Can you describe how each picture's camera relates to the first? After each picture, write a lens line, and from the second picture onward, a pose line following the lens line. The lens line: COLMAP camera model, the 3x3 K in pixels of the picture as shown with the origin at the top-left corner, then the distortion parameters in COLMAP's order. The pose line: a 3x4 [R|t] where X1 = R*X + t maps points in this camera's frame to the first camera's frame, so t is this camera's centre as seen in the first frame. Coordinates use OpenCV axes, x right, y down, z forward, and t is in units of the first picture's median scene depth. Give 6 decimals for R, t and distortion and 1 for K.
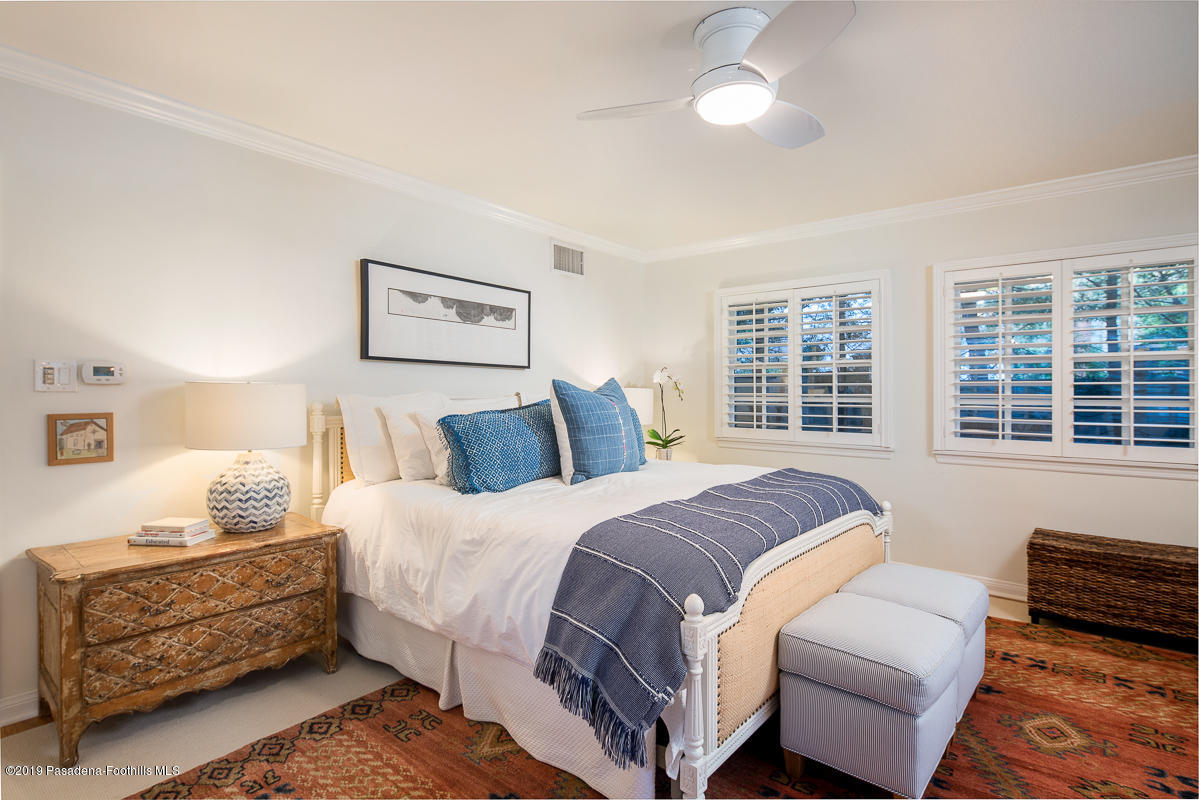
lens RADIAL K [[593.9, 0, 600.9], [0, 593.9, 385.5], [0, 0, 1]] dist [-0.001467, -0.000667]
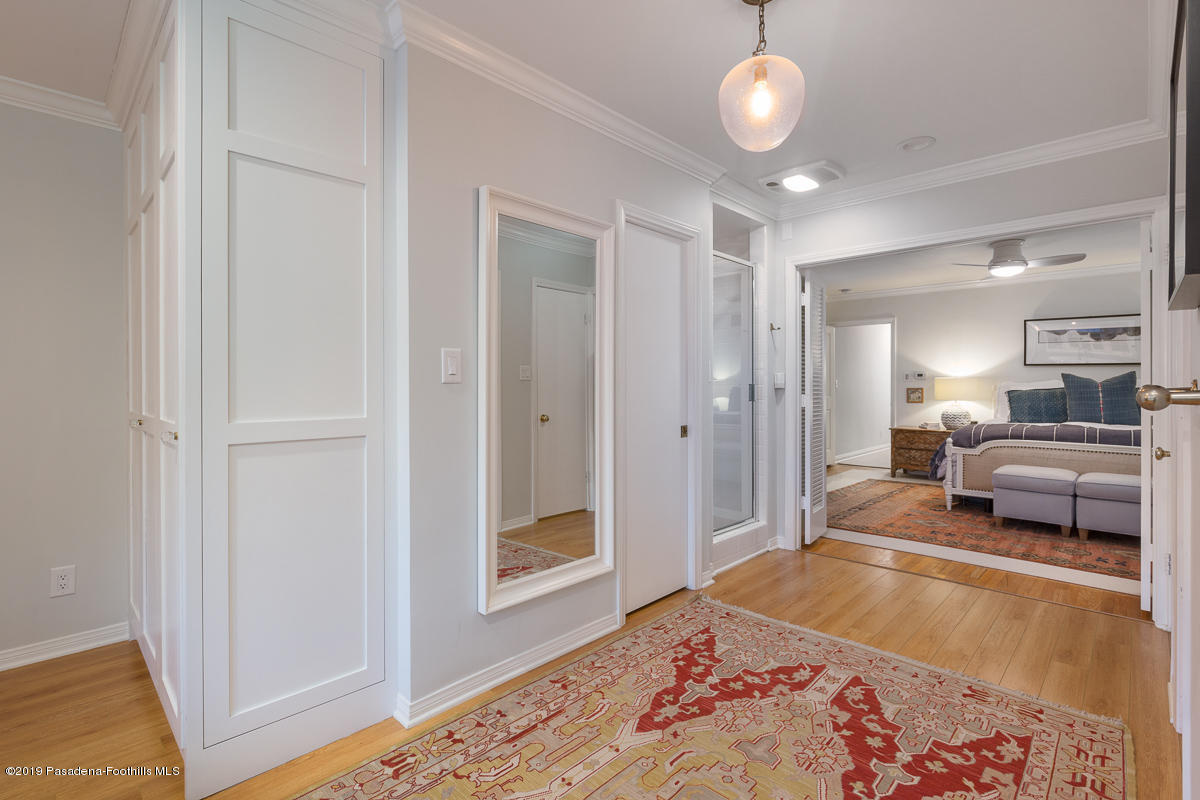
lens RADIAL K [[594.4, 0, 601.4], [0, 594.4, 385.5], [0, 0, 1]] dist [-0.001467, -0.000667]
pose [[-0.053779, 0.000296, -0.998553, 2.505157], [0.008621, 0.999963, -0.000168, 0.018537], [0.998516, -0.008618, -0.053779, -0.565137]]
